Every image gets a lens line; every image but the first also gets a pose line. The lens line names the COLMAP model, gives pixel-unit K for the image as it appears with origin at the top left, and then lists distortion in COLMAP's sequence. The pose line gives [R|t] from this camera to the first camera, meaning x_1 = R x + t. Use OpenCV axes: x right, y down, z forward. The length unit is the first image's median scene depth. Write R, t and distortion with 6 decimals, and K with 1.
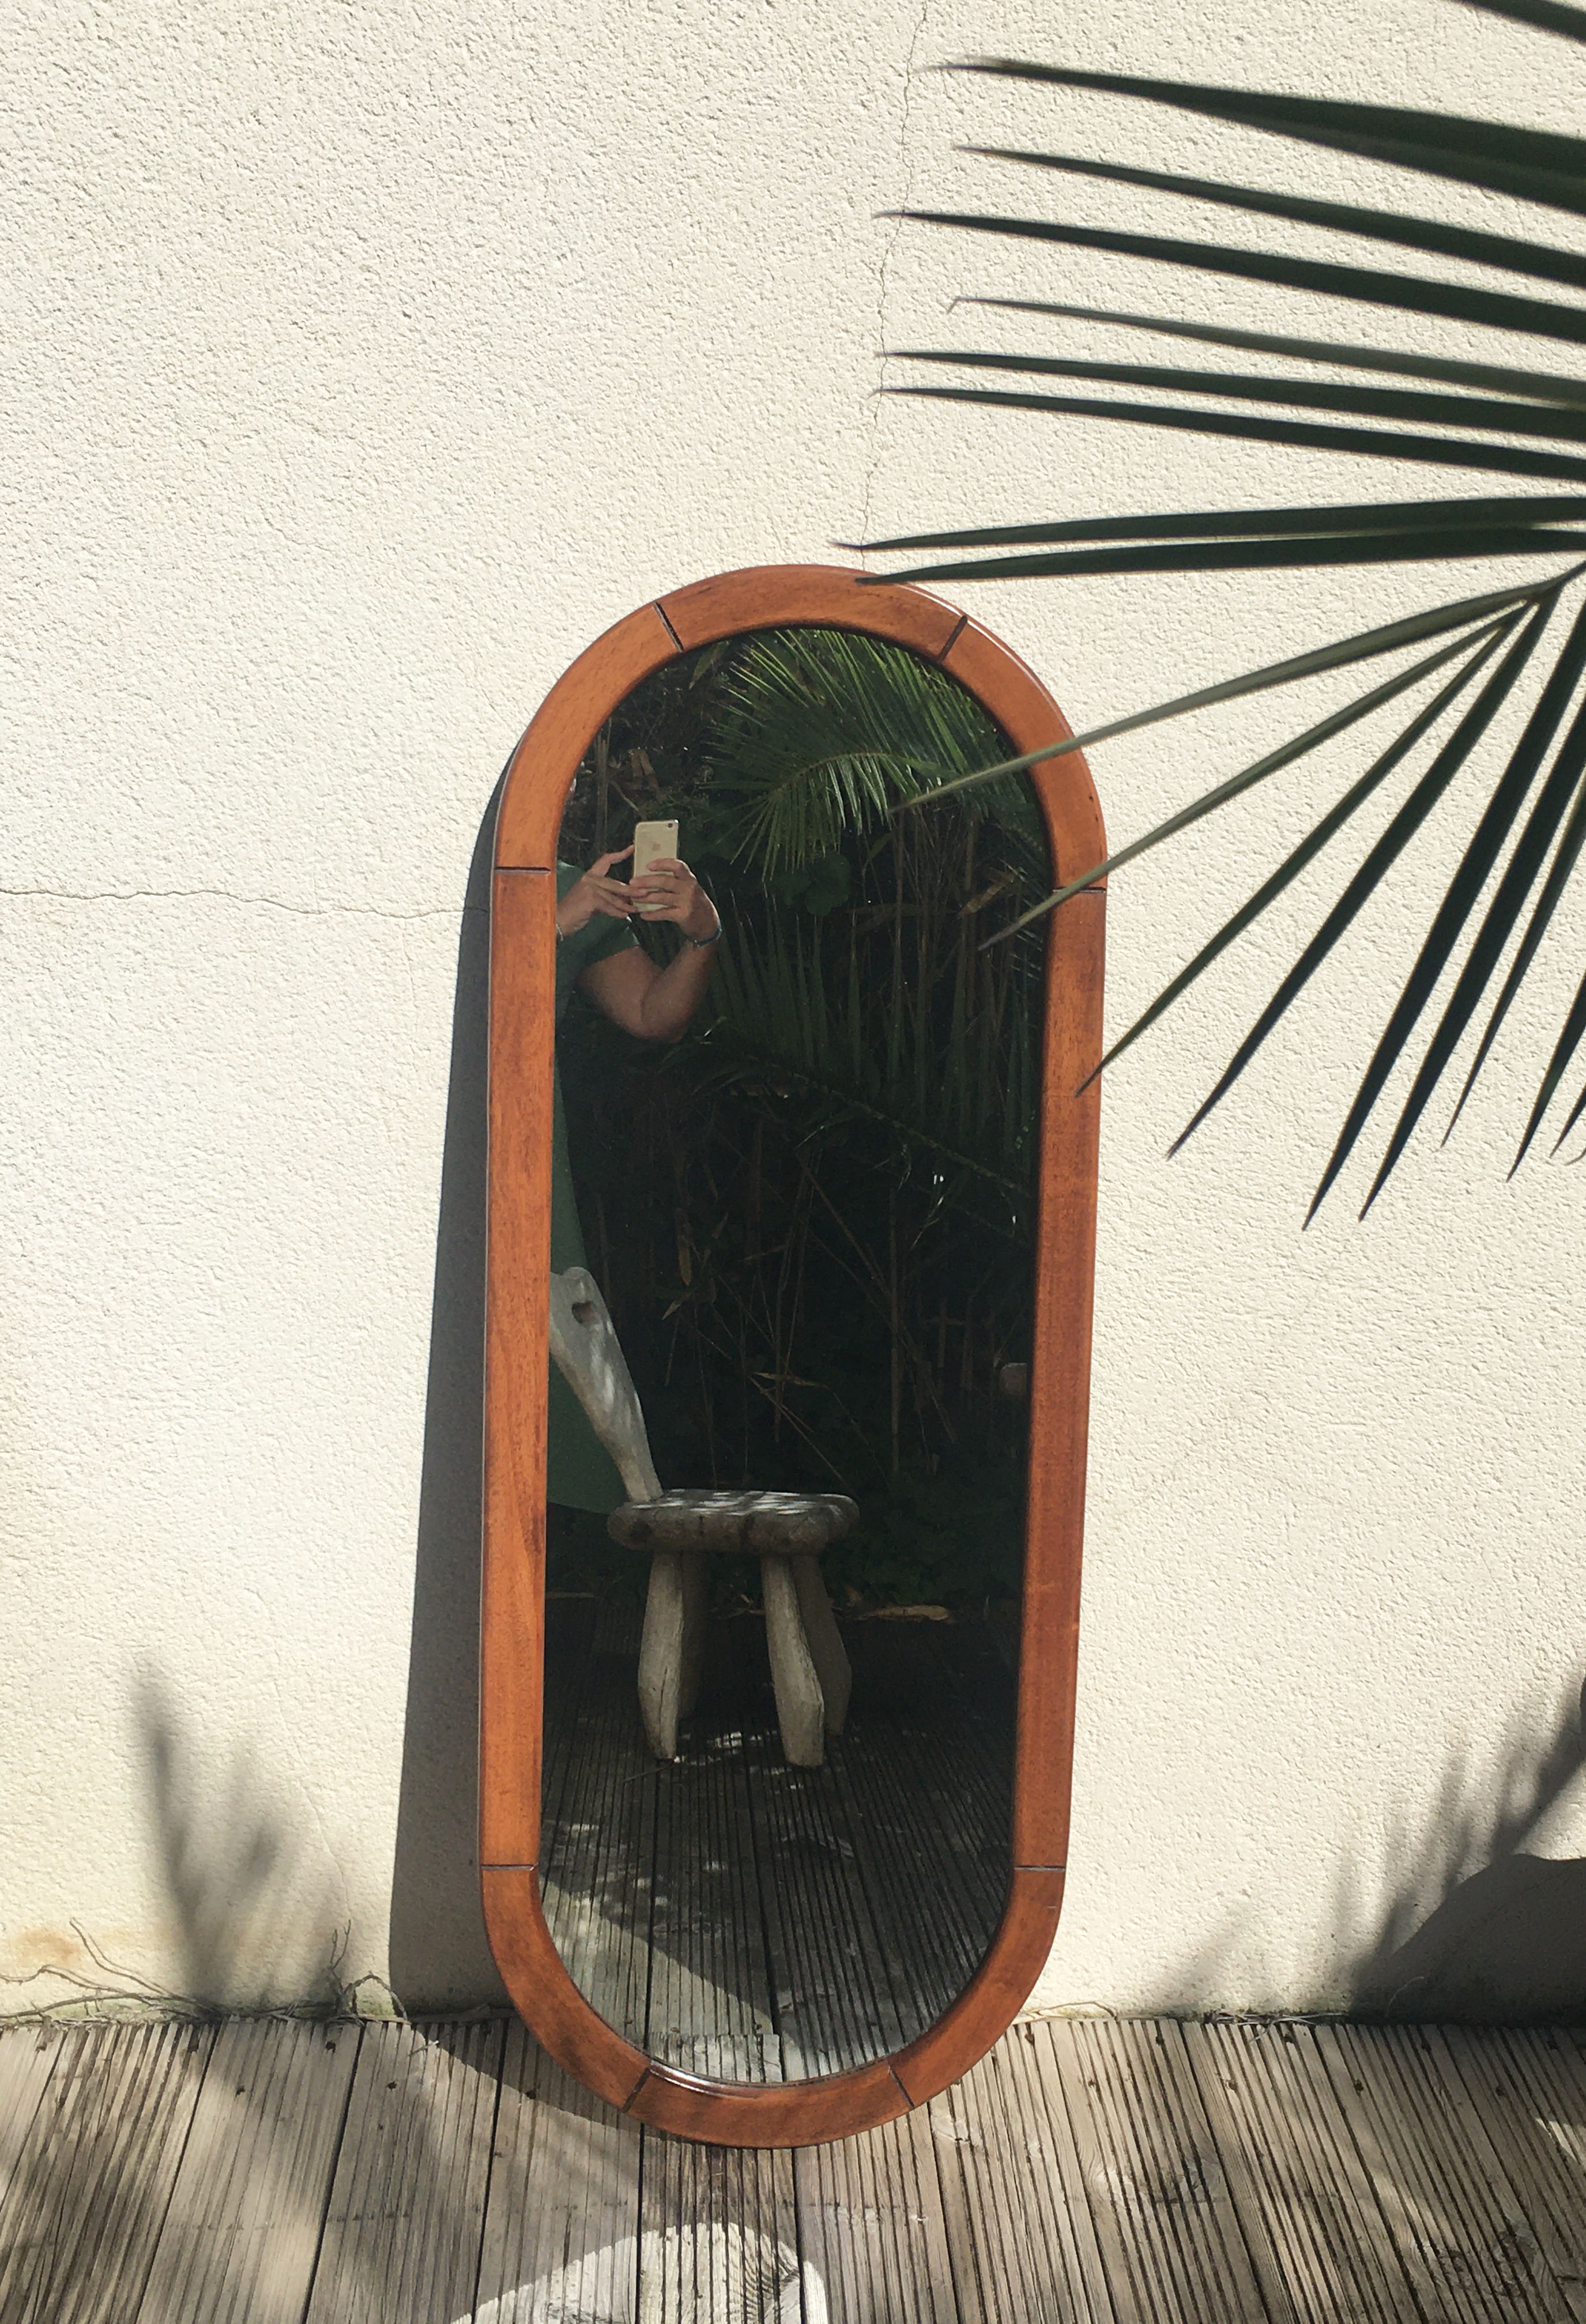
lens RADIAL K [[2567.7, 0, 872.4], [0, 2567.7, 1166.4], [0, 0, 1]] dist [0.054271, -0.003753]
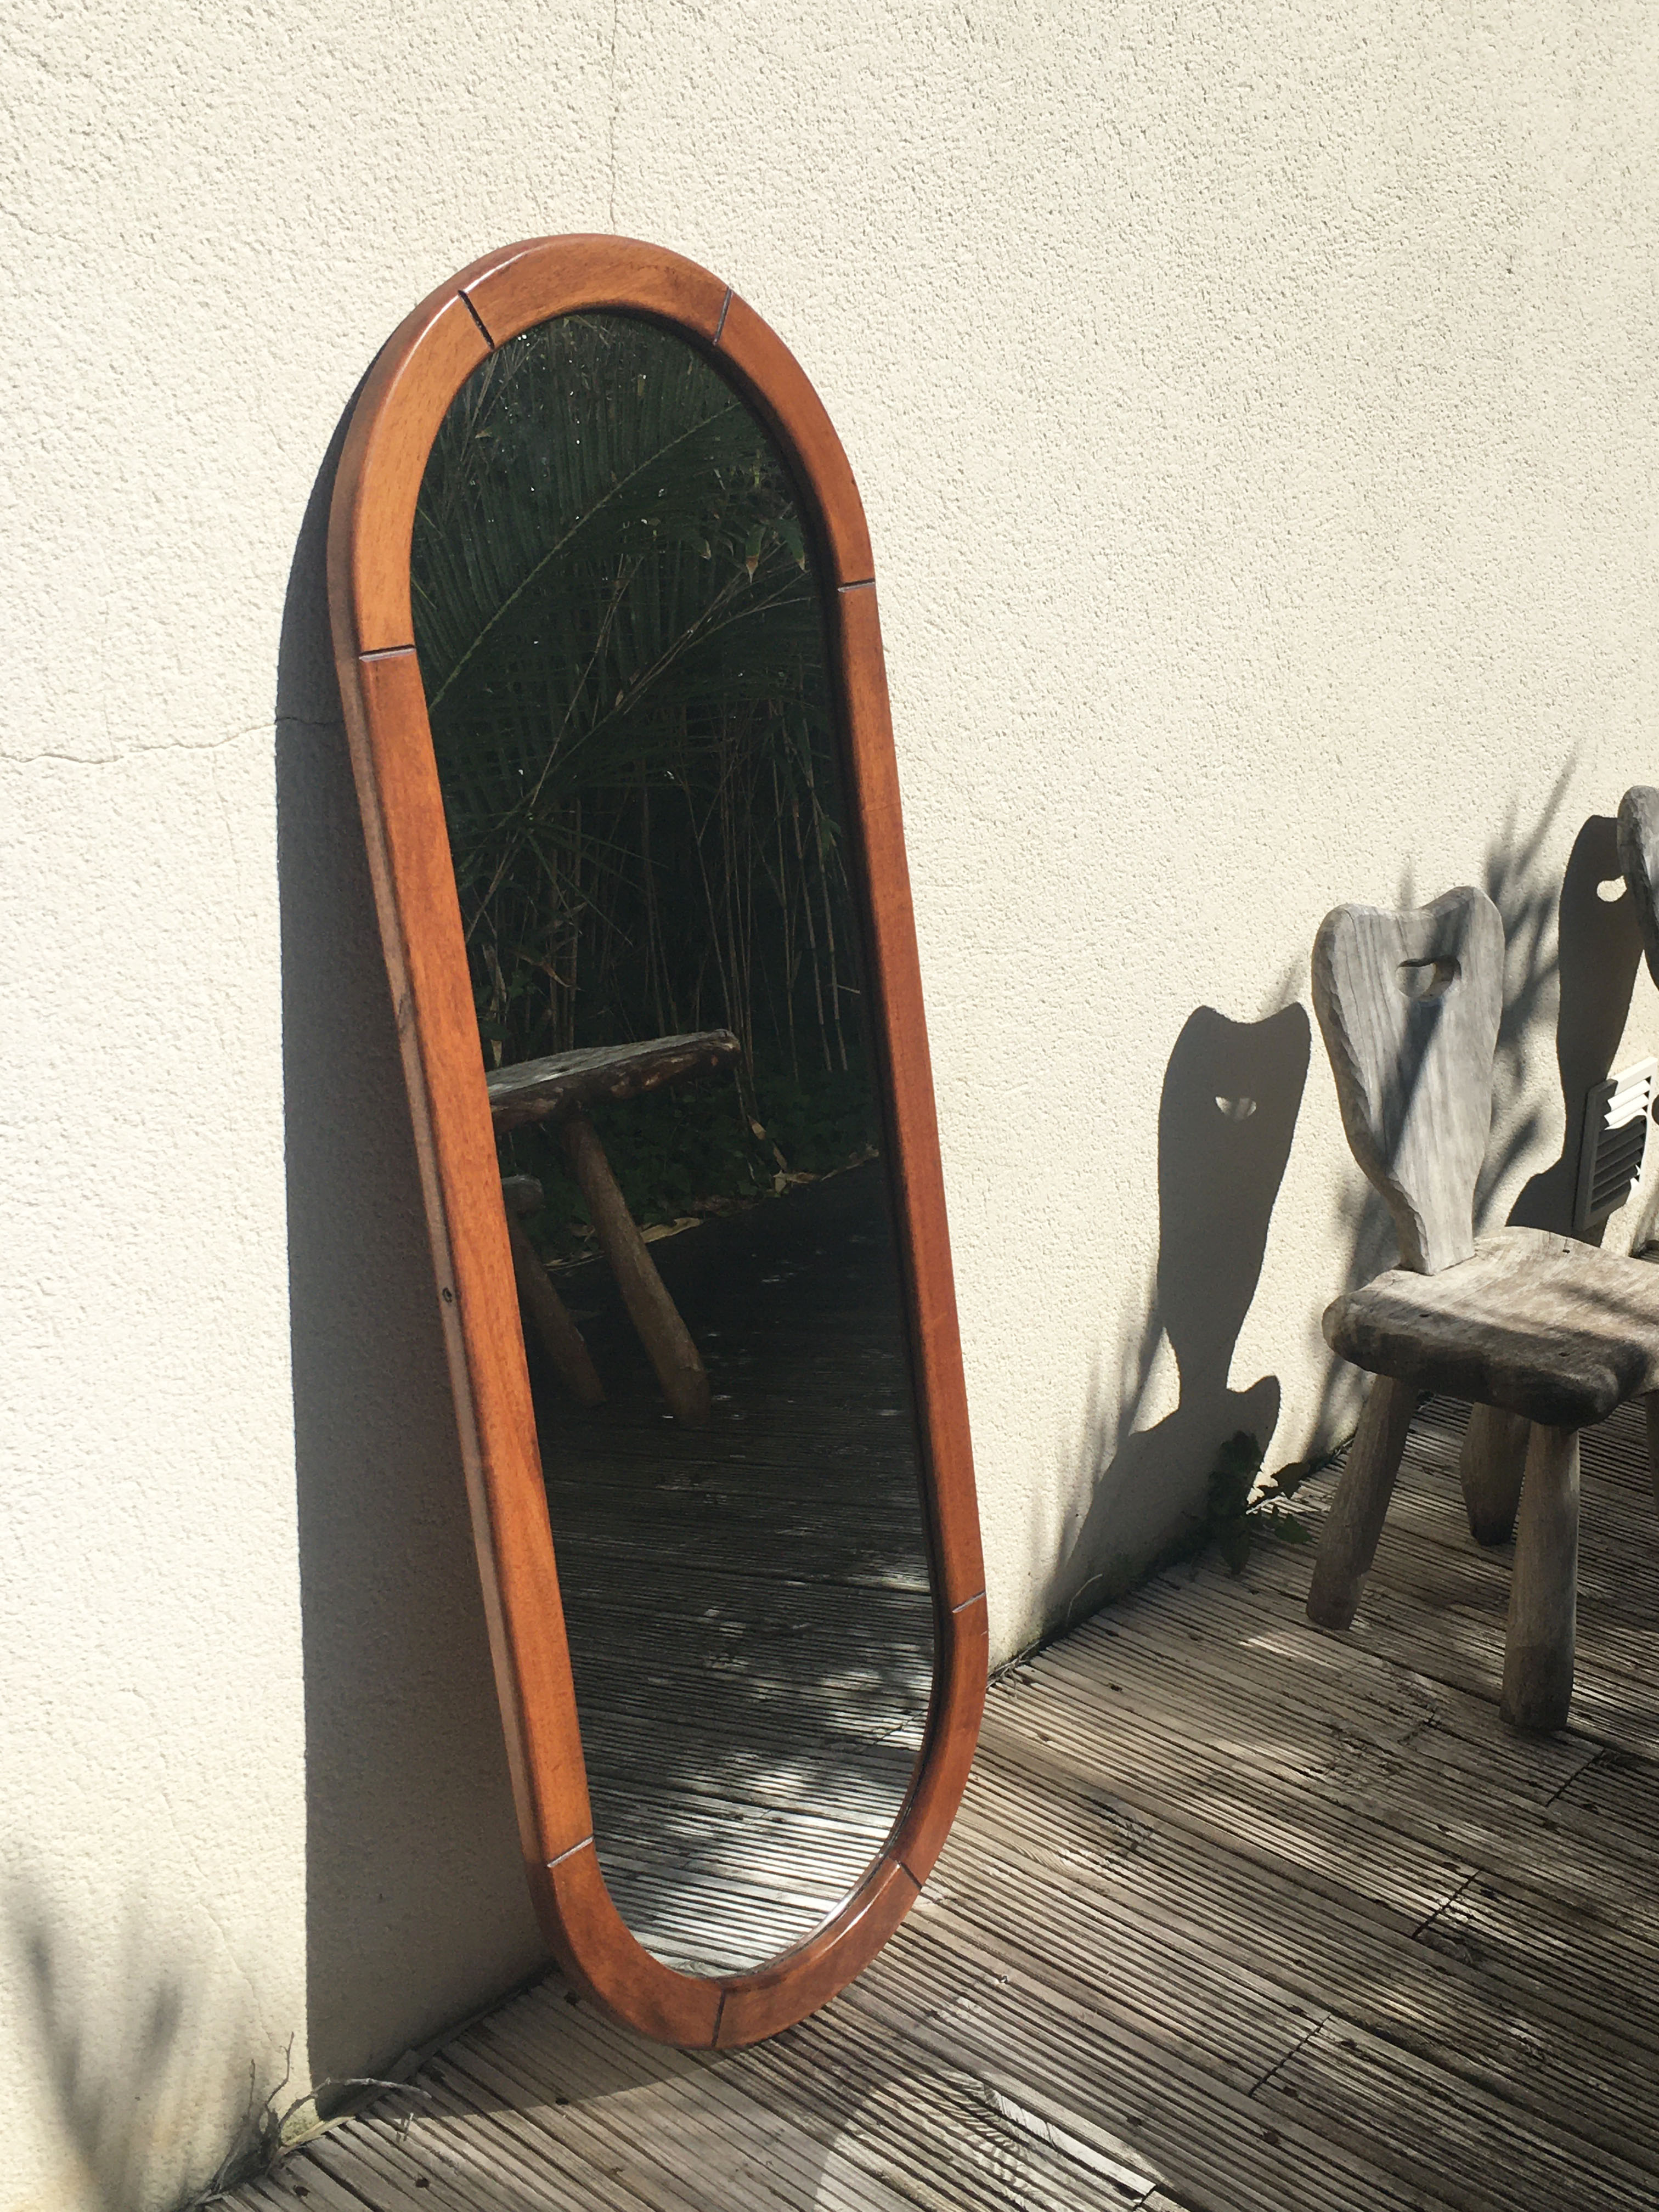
lens RADIAL K [[2482.1, 0, 829.5], [0, 2482.1, 1106.0], [0, 0, 1]] dist [0.073785, -0.078871]
pose [[0.710317, -0.271727, 0.649318, -0.542192], [0.222360, 0.961867, 0.159274, -0.070167], [-0.667836, 0.031247, 0.743652, 0.336956]]
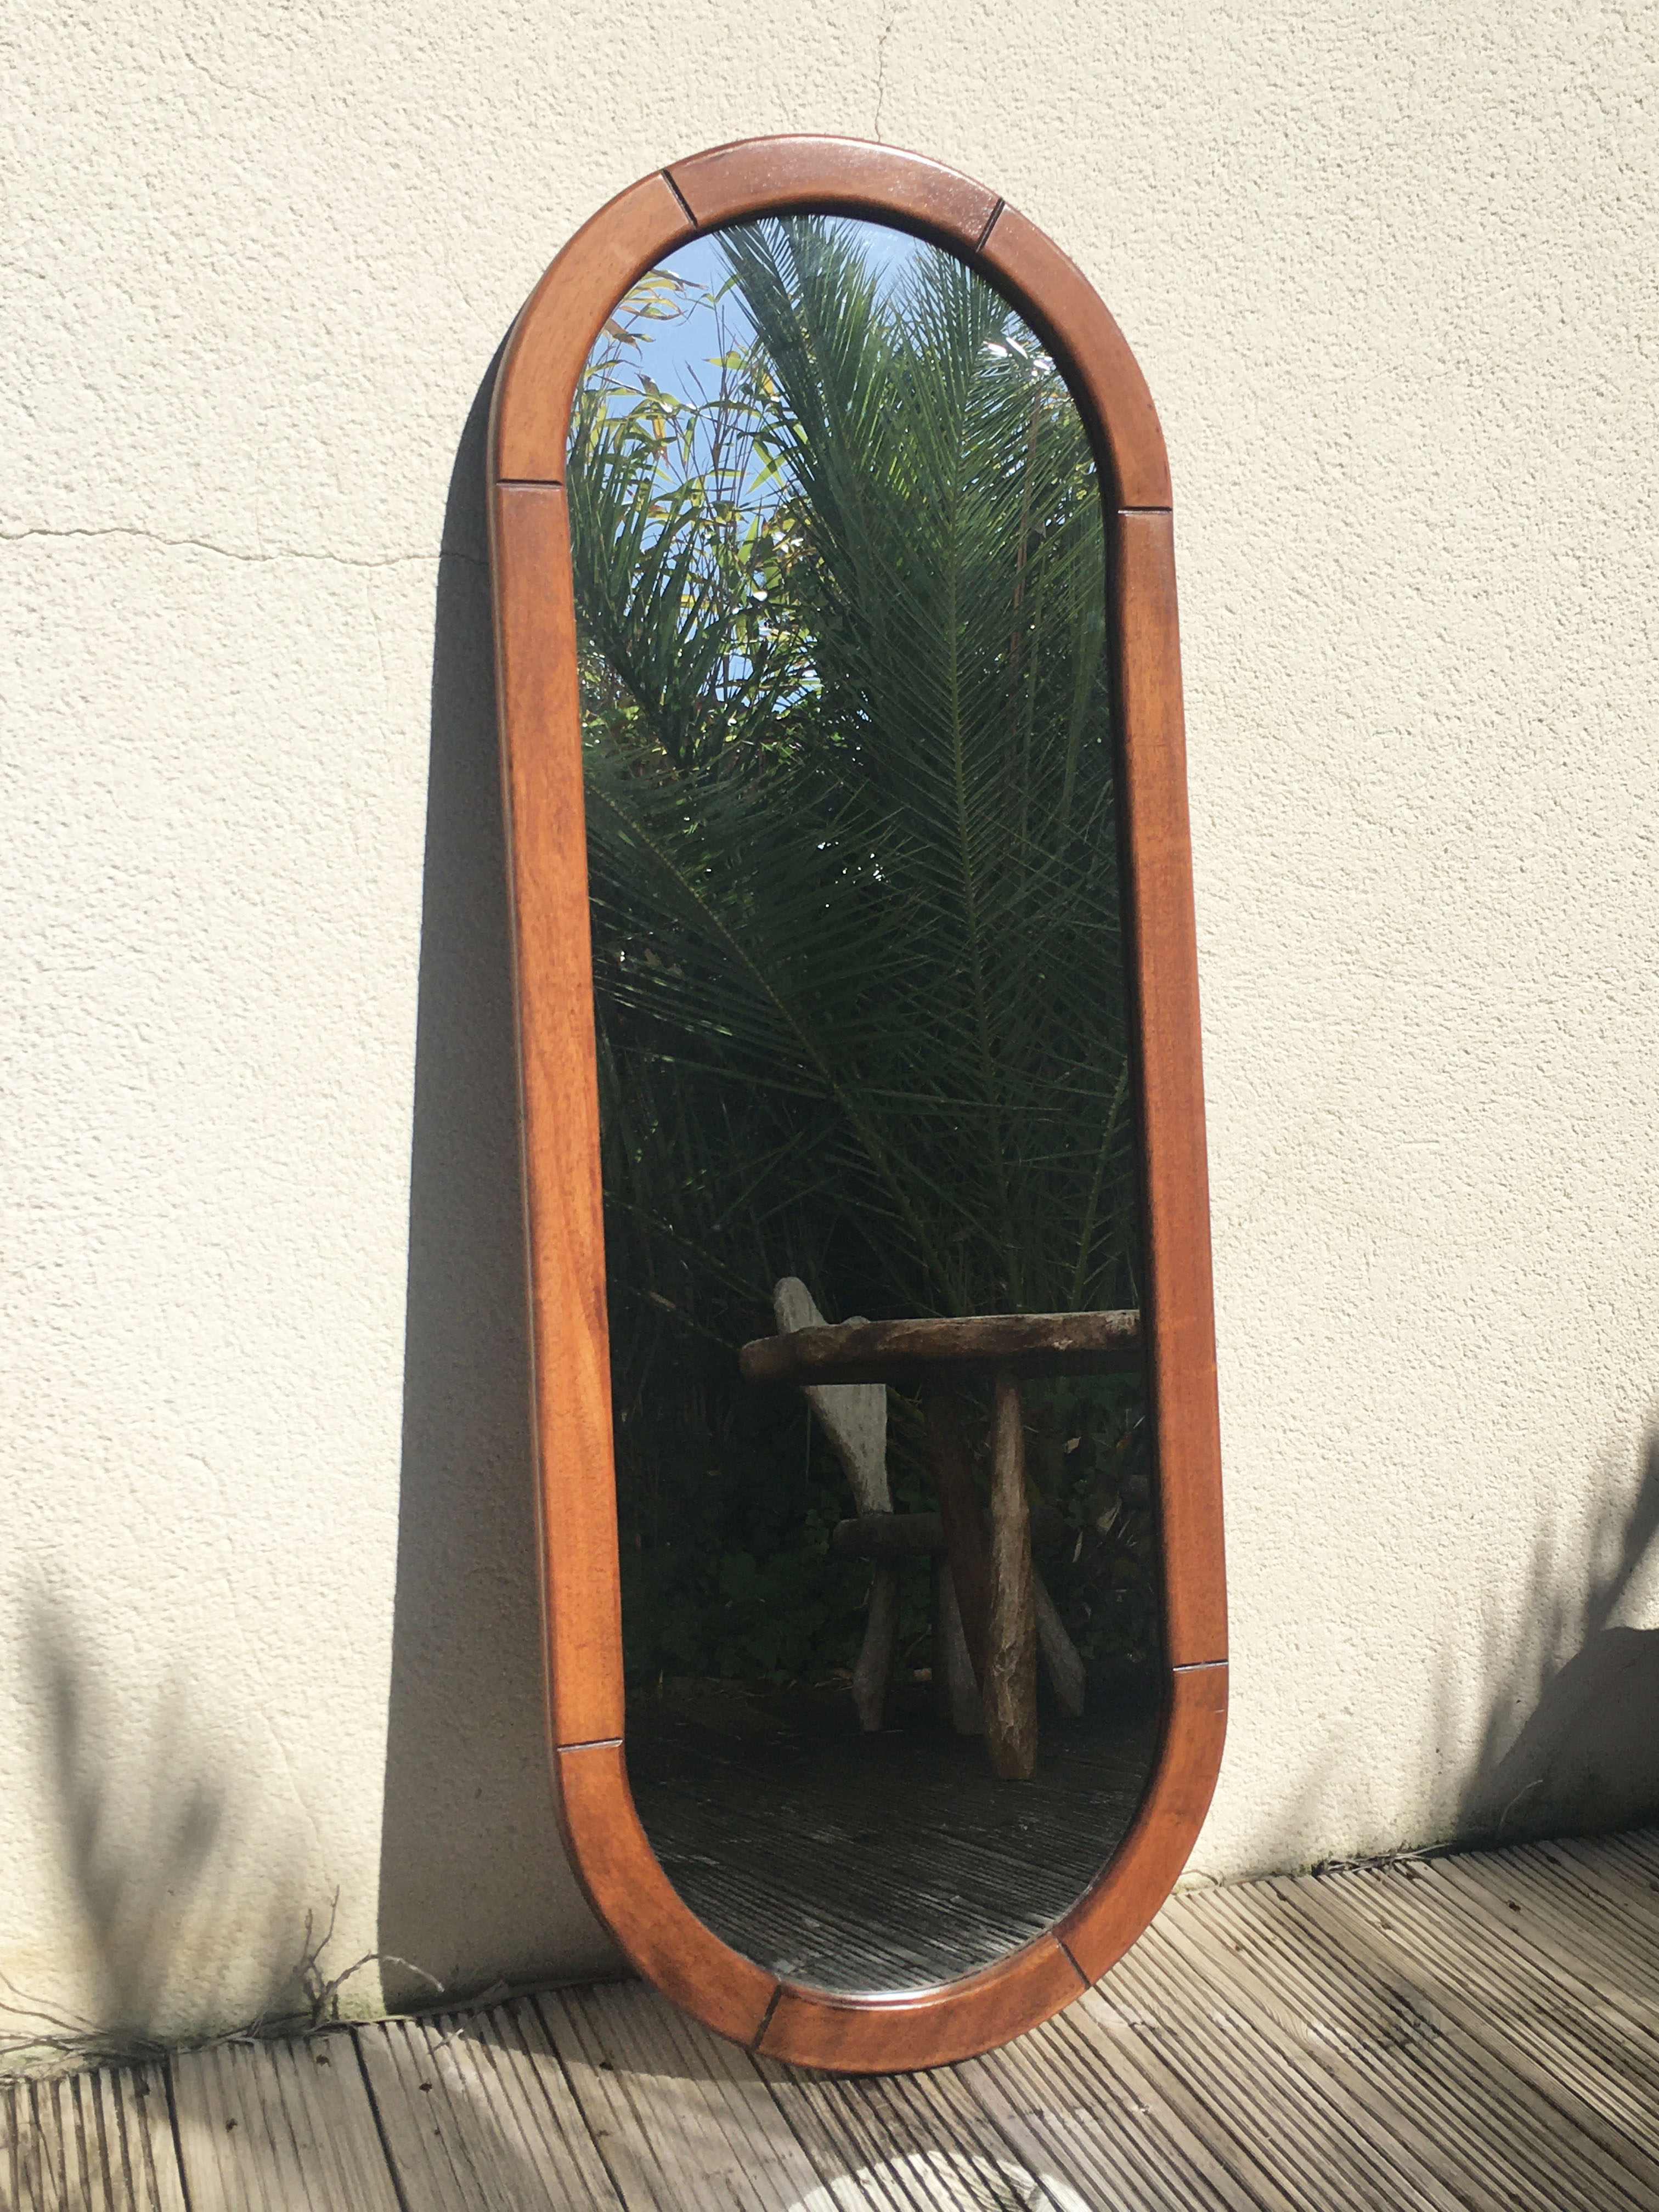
lens RADIAL K [[2482.1, 0, 829.5], [0, 2482.1, 1106.0], [0, 0, 1]] dist [0.073785, -0.078871]
pose [[0.963452, -0.077972, 0.256283, -0.251537], [0.109760, 0.987610, -0.112155, 0.172714], [-0.244362, 0.136186, 0.960073, 0.226302]]
